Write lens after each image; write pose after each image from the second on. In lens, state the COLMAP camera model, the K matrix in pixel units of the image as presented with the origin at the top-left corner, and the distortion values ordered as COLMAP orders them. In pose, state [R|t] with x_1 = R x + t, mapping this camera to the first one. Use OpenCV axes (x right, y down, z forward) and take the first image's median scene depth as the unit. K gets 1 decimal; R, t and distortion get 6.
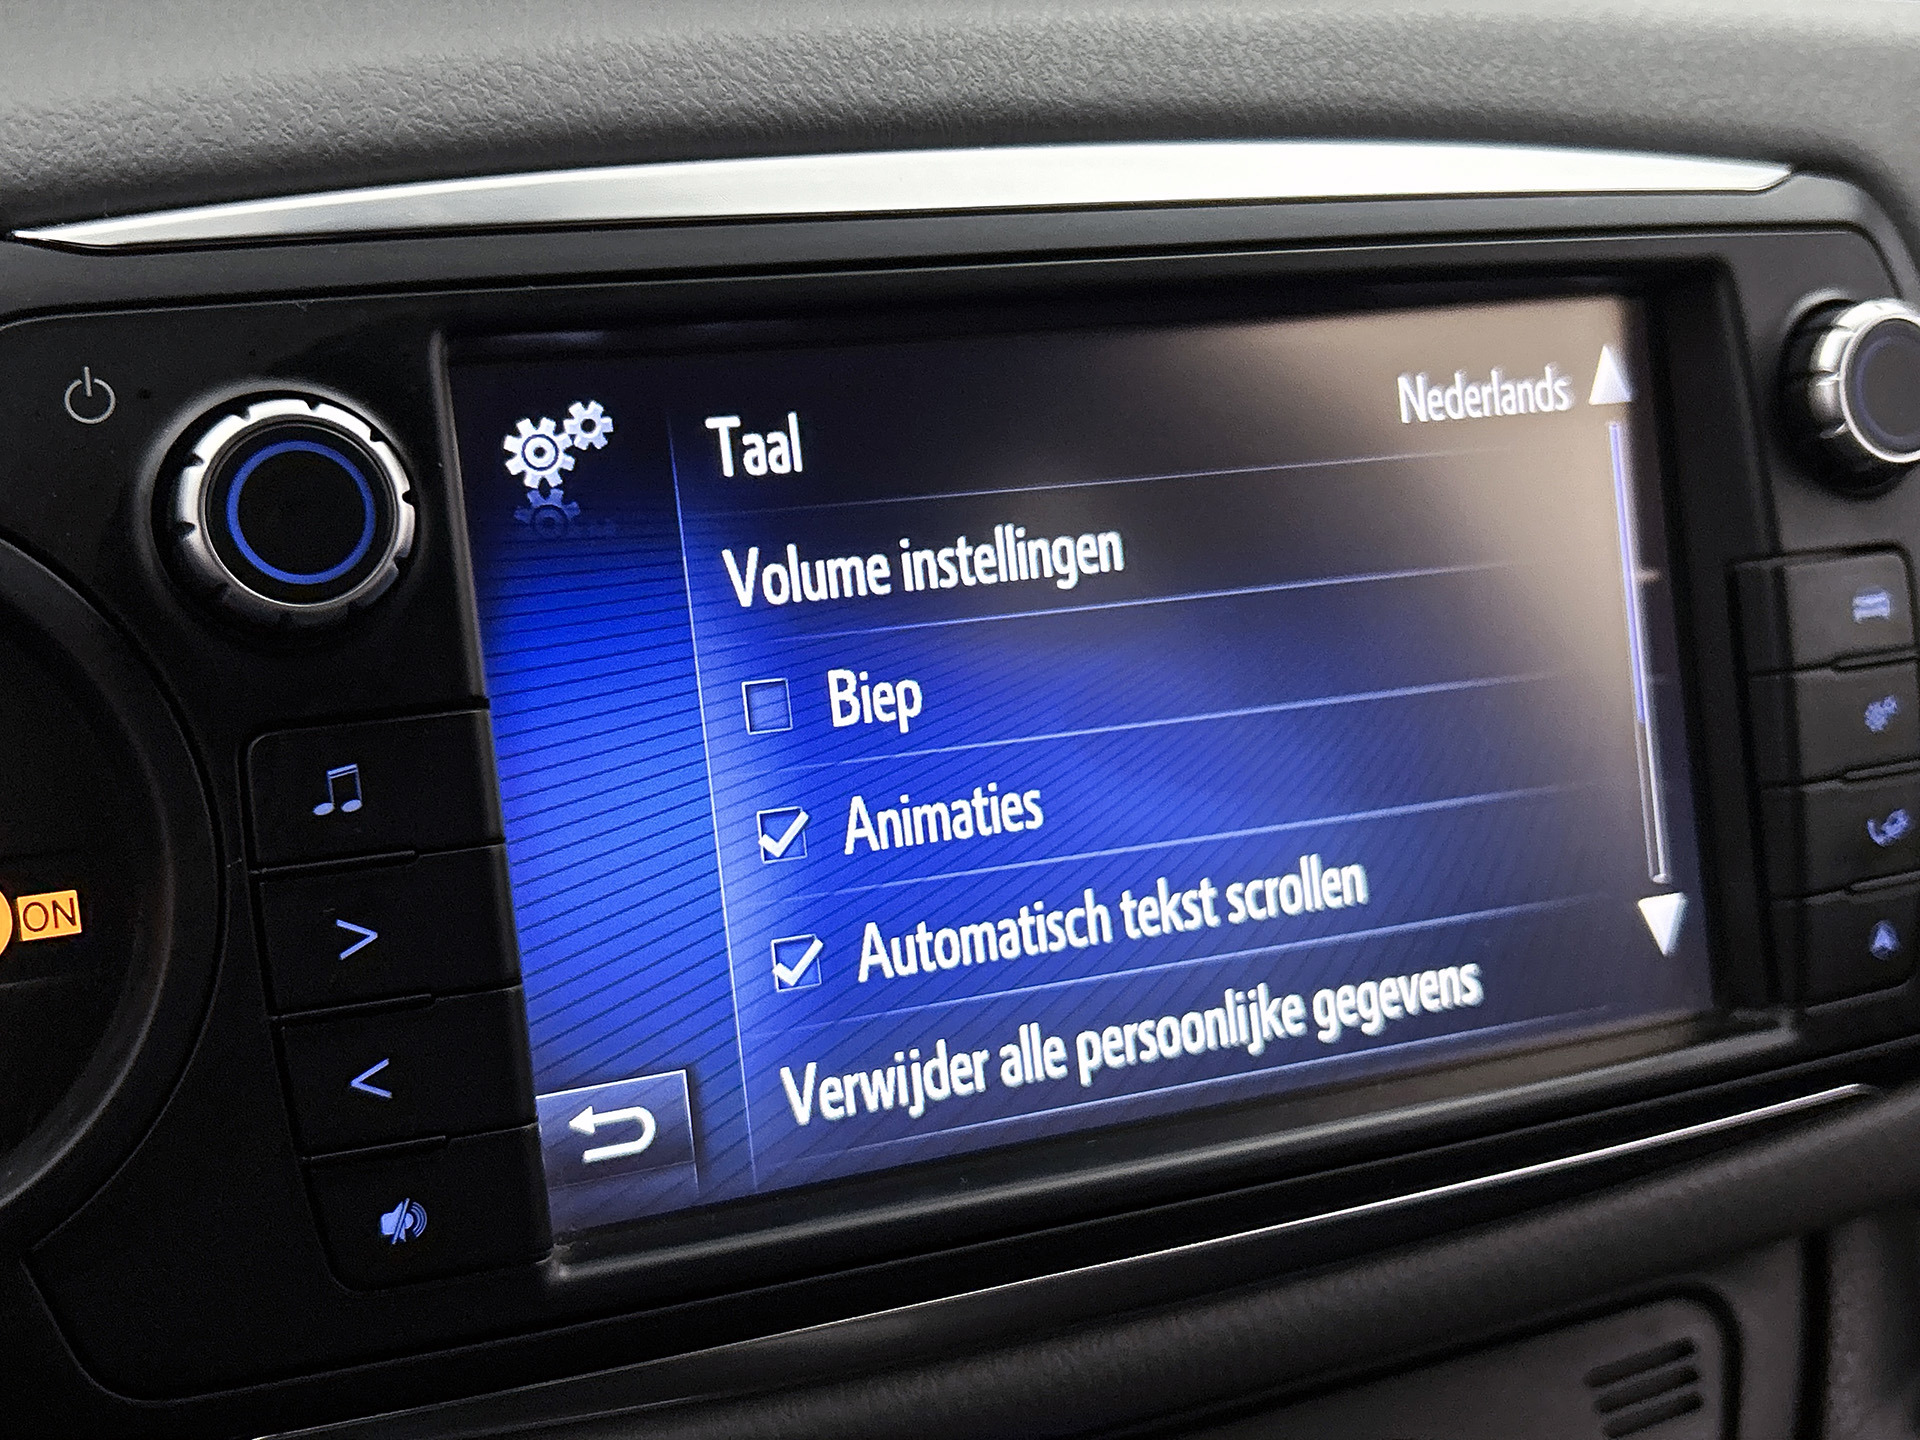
lens RADIAL K [[2285.0, 0, 960.0], [0, 2285.0, 720.0], [0, 0, 1]] dist [0.002979, -0.008376]
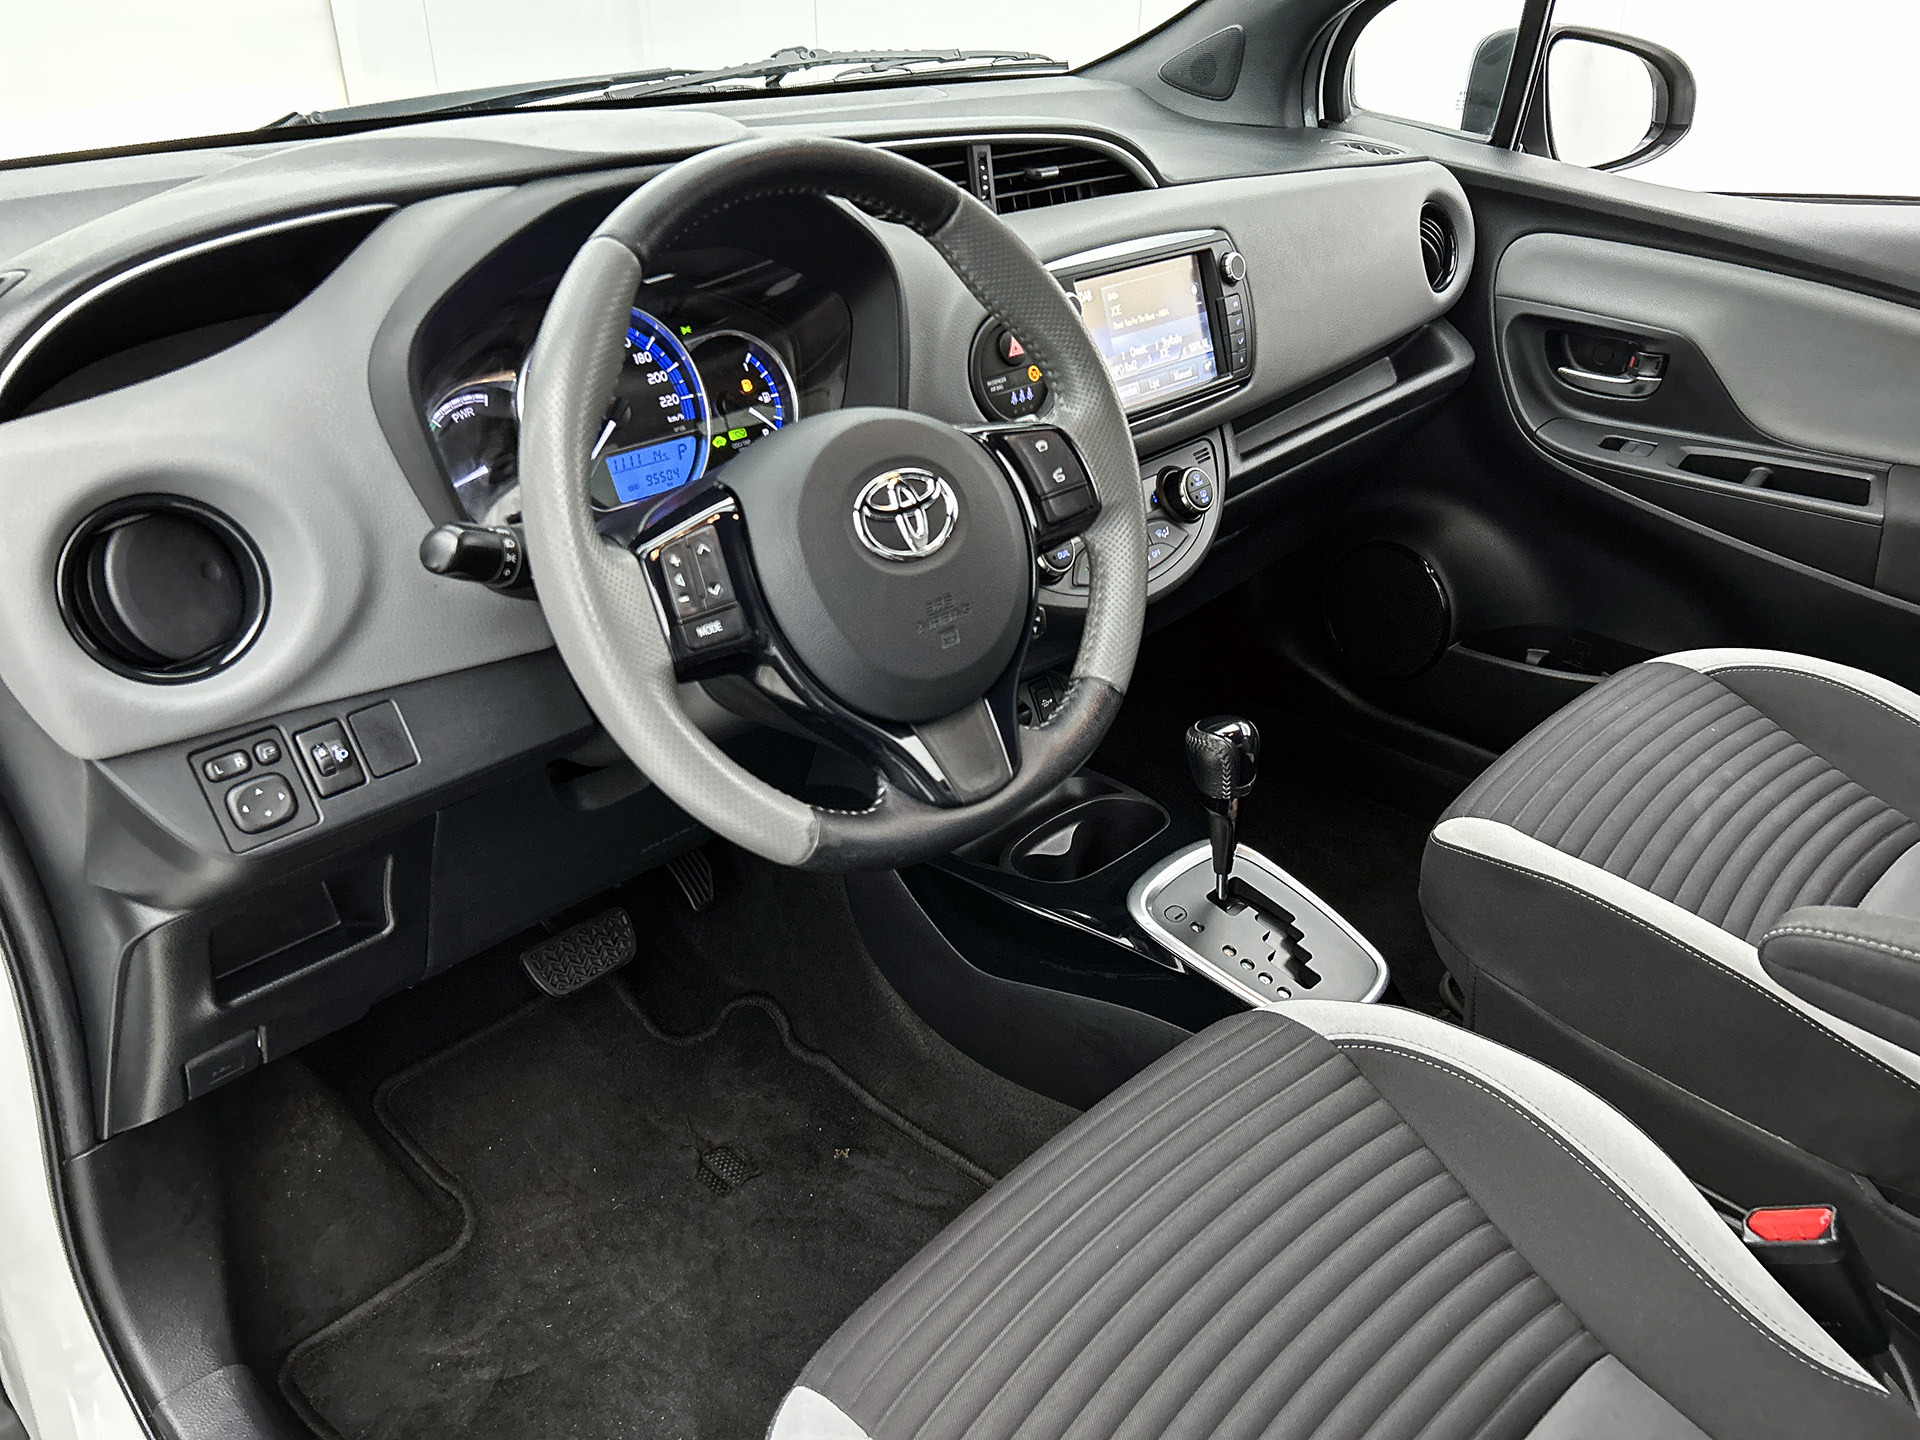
lens RADIAL K [[1458.5, 0, 966.3], [0, 1458.5, 750.4], [0, 0, 1]] dist [0.026701, -0.007588]
pose [[0.916059, -0.205188, 0.344579, -2.224344], [0.132045, 0.965612, 0.223959, 0.157936], [-0.378683, -0.159660, 0.911651, -2.978763]]
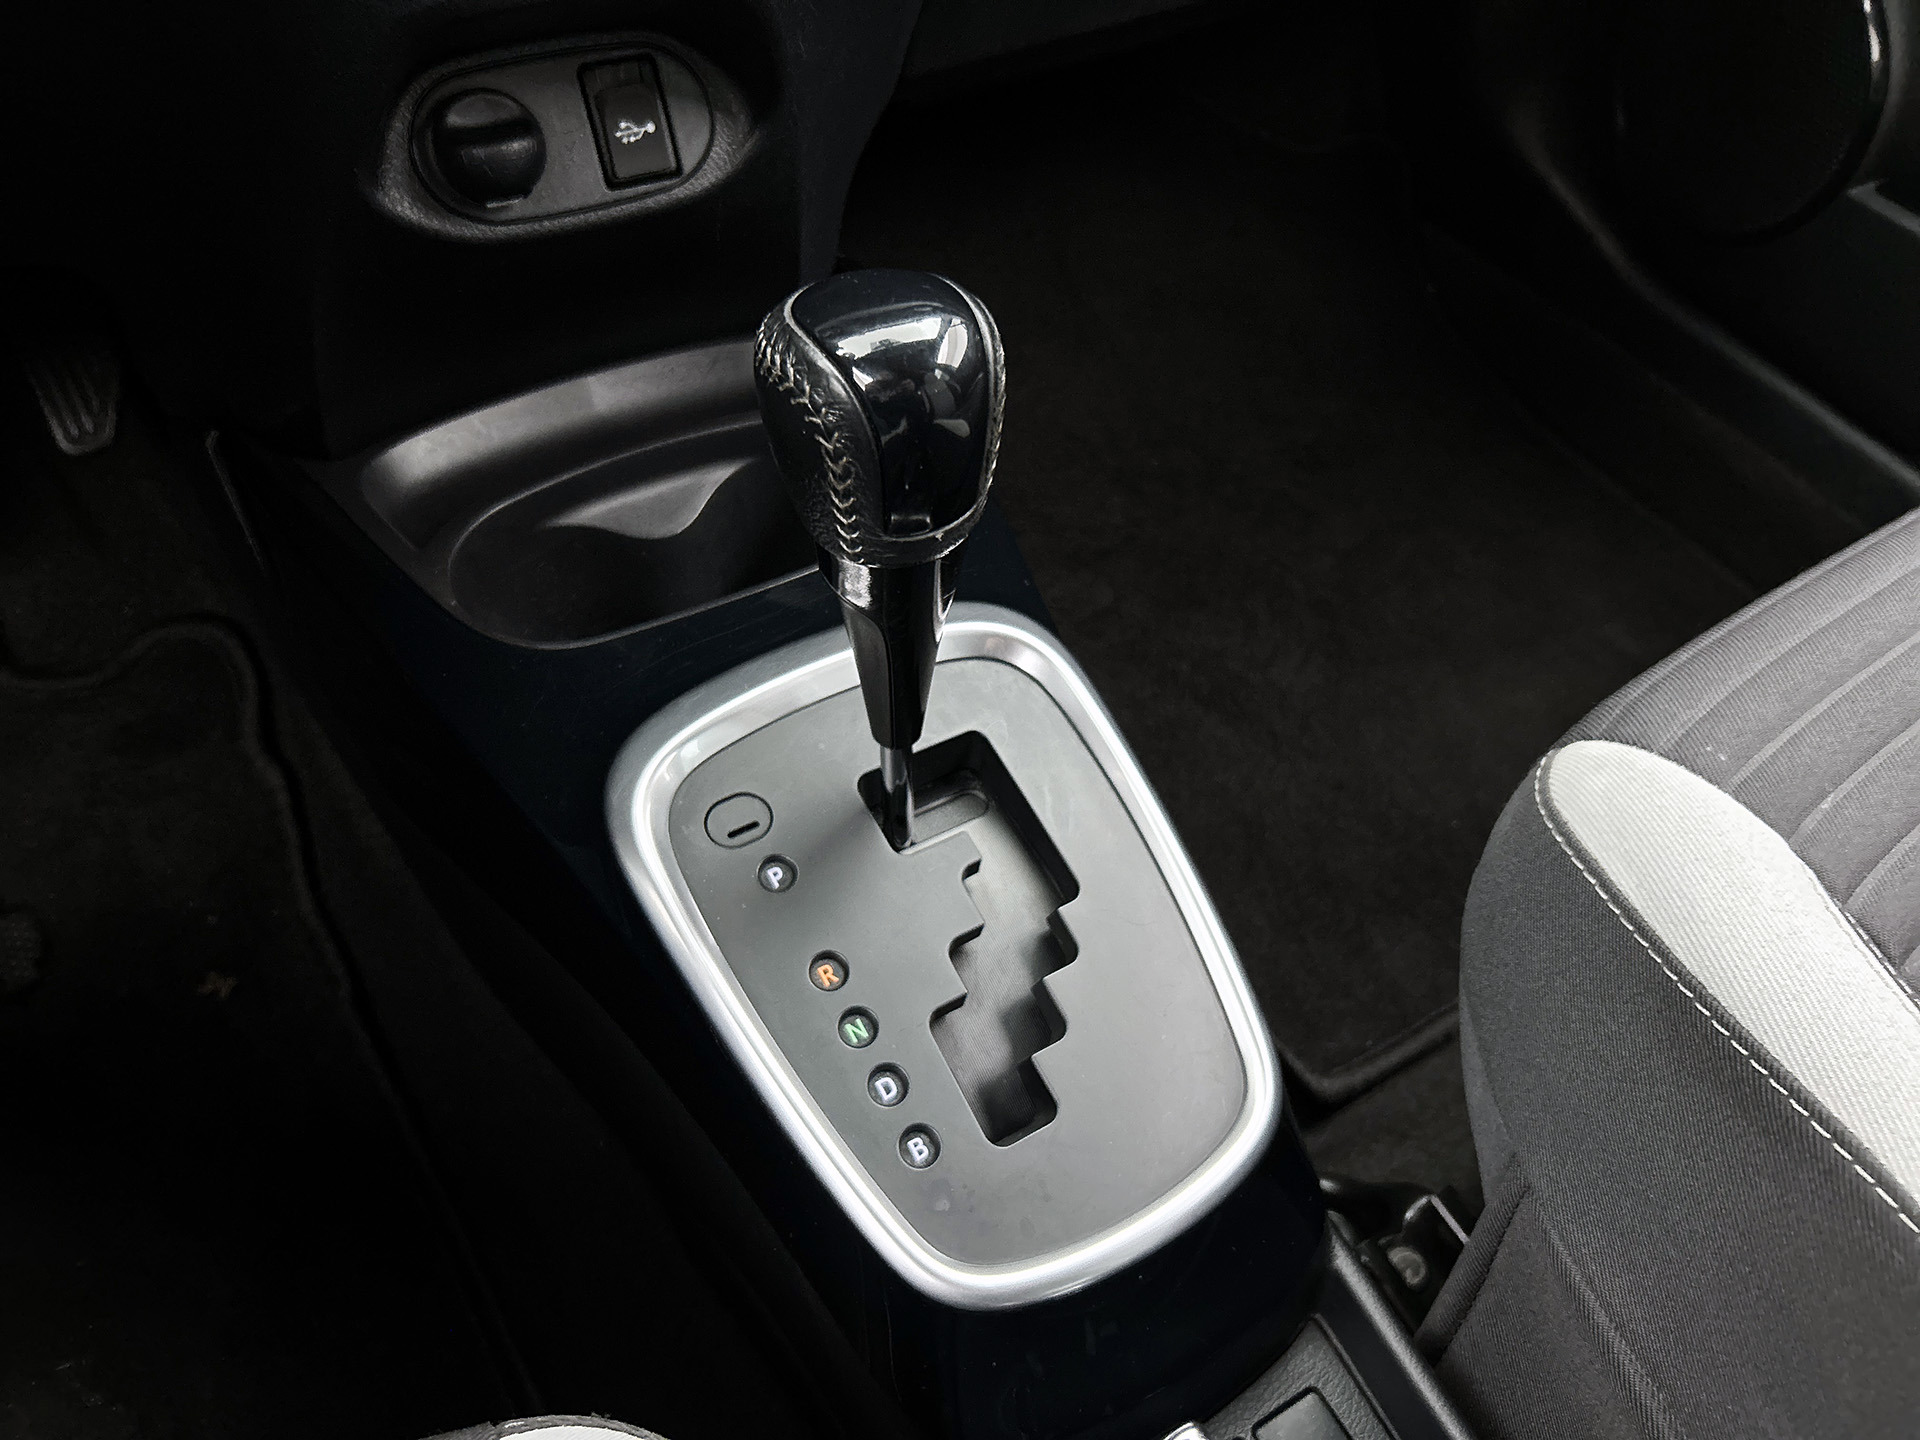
lens RADIAL K [[1475.8, 0, 960.0], [0, 1475.8, 720.0], [0, 0, 1]] dist [0.030858, -0.002642]
pose [[0.986631, -0.085762, 0.138581, -0.119996], [-0.000489, 0.848775, 0.528755, 0.794605], [-0.162971, -0.521753, 0.837385, -0.505169]]
